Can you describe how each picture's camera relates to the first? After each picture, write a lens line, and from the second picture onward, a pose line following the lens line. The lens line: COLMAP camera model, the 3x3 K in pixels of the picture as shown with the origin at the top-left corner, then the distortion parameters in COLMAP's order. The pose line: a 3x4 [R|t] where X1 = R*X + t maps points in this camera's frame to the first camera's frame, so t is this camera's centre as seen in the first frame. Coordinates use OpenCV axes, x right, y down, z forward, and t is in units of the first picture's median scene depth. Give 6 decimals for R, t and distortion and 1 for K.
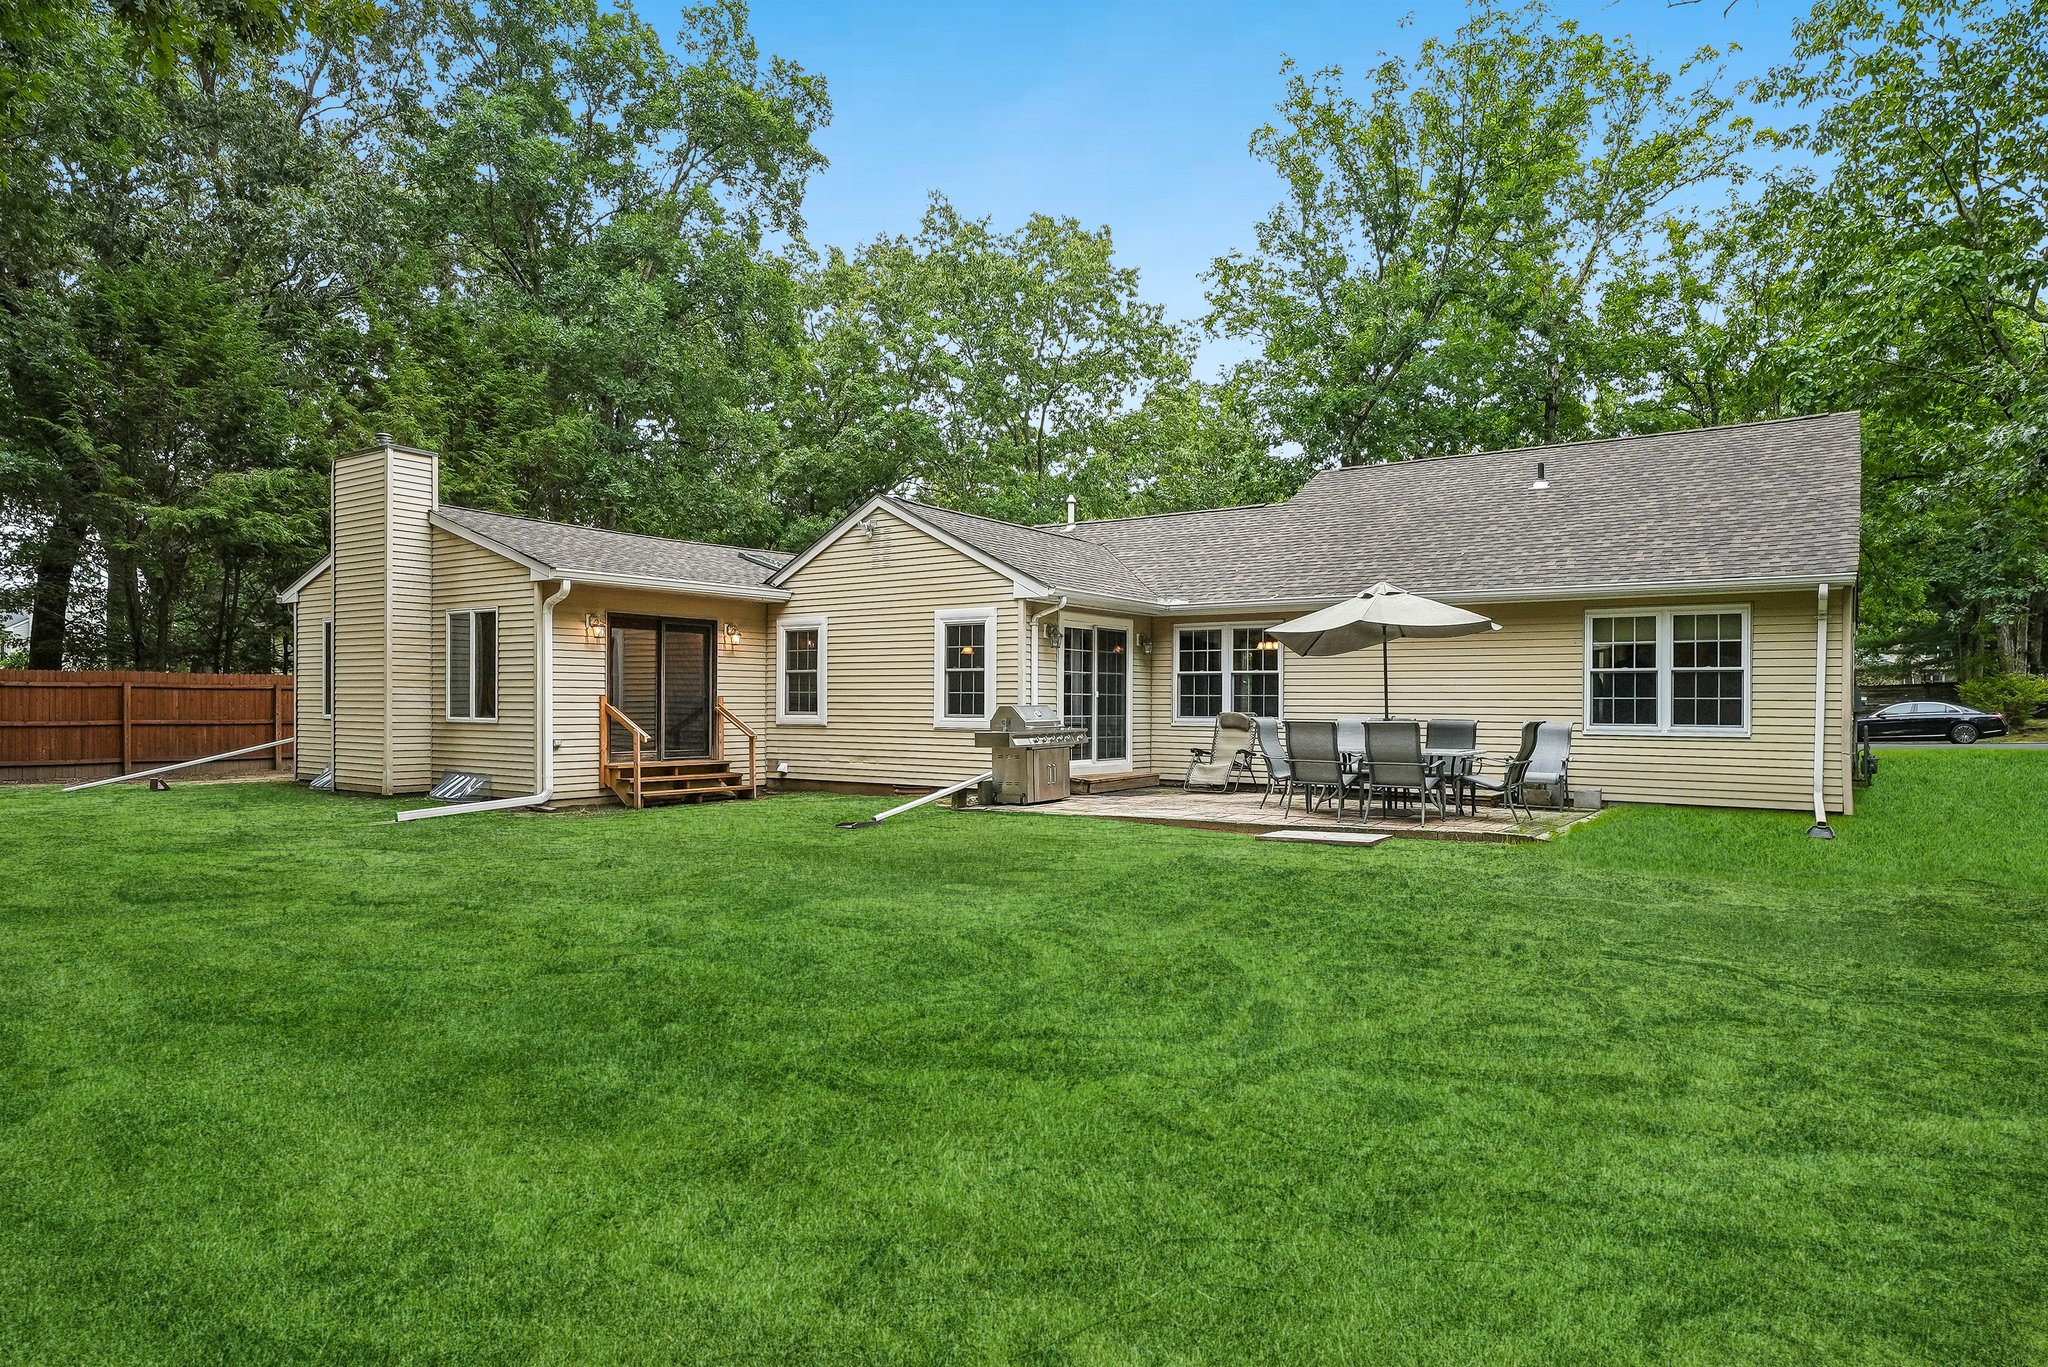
lens RADIAL K [[1188.7, 0, 1023.5], [0, 1188.7, 691.7], [0, 0, 1]] dist [-0.000172, -0.000112]
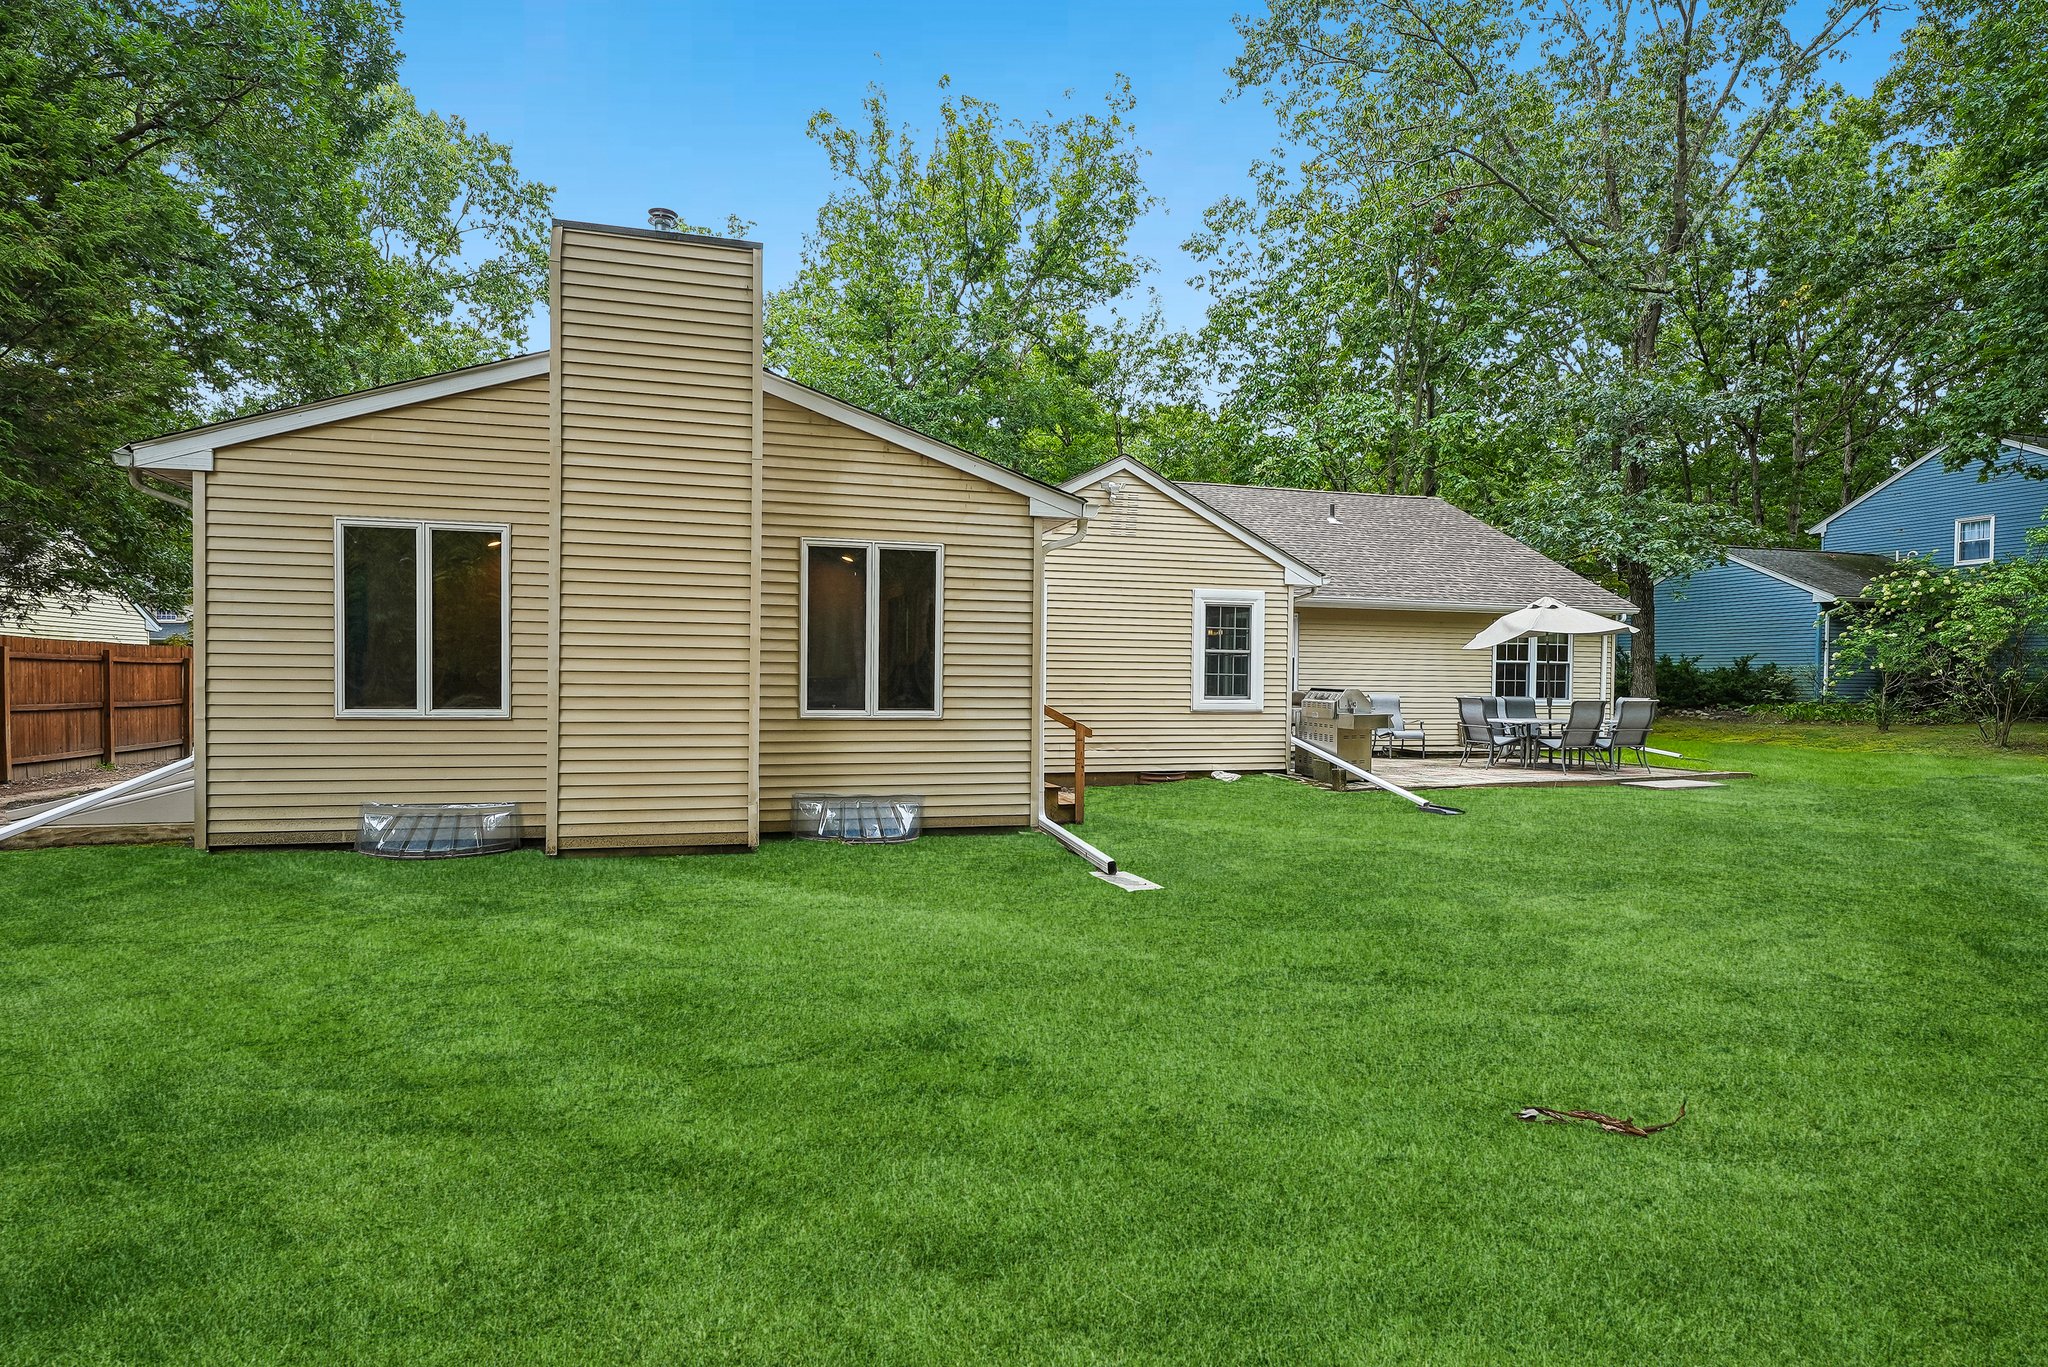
lens RADIAL K [[1075.2, 0, 1021.2], [0, 1075.2, 683.4], [0, 0, 1]] dist [-0.001521, -0.000124]
pose [[0.649358, -0.002702, 0.760478, -0.854787], [-0.015706, 0.999733, 0.016963, -0.004244], [-0.760321, -0.022959, 0.649142, 0.552907]]
